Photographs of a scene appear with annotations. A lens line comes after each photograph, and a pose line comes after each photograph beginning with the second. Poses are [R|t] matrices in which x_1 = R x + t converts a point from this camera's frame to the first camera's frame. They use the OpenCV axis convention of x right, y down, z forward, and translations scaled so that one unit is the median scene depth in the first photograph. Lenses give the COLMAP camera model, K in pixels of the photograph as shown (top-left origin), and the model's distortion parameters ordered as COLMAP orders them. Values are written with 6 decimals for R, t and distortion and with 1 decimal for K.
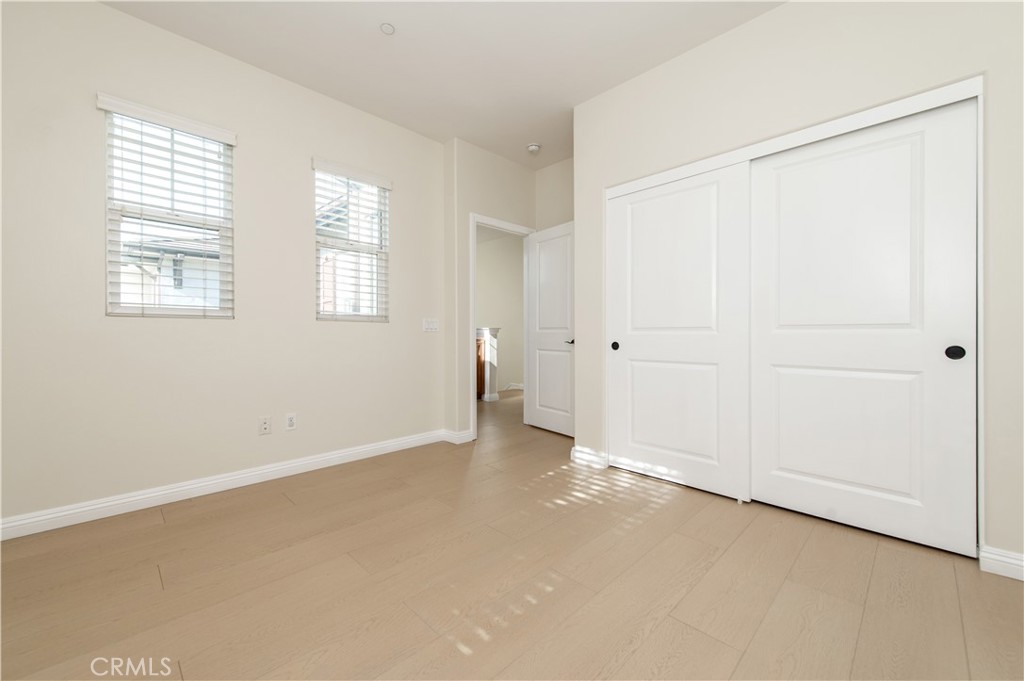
lens RADIAL K [[404.1, 0, 508.2], [0, 404.1, 337.6], [0, 0, 1]] dist [0.012678, 0.000191]
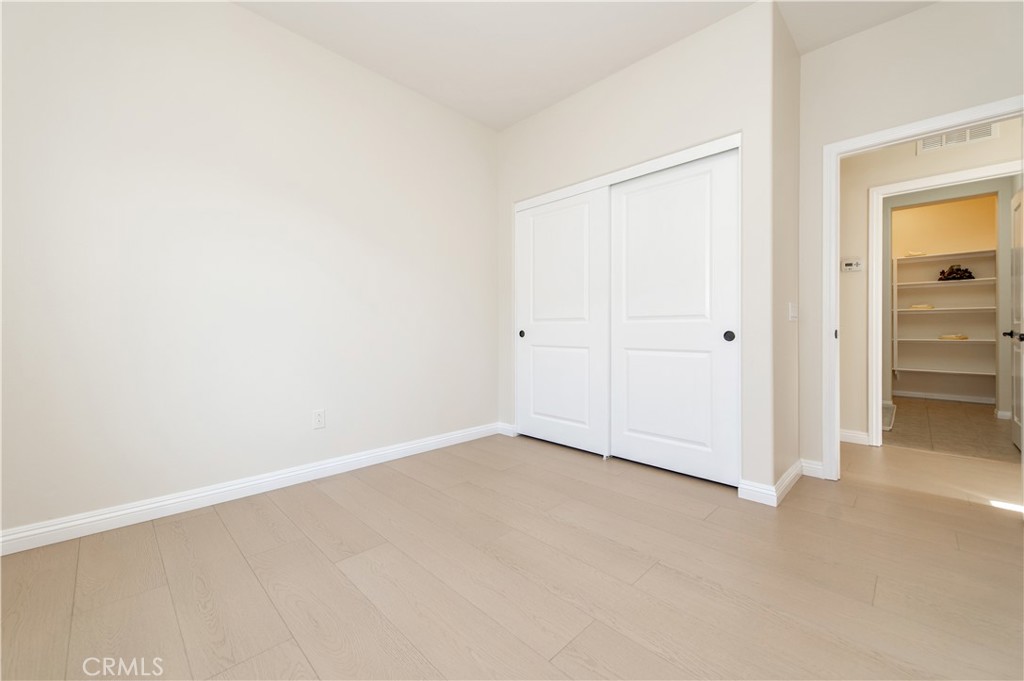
lens RADIAL K [[404.1, 0, 503.9], [0, 404.1, 325.6], [0, 0, 1]] dist [0.012678, 0.000191]
pose [[0.999928, -0.008414, -0.008543, 0.149669], [0.008375, 0.999955, -0.004526, 0.000247], [0.008581, 0.004454, 0.999953, -0.137039]]
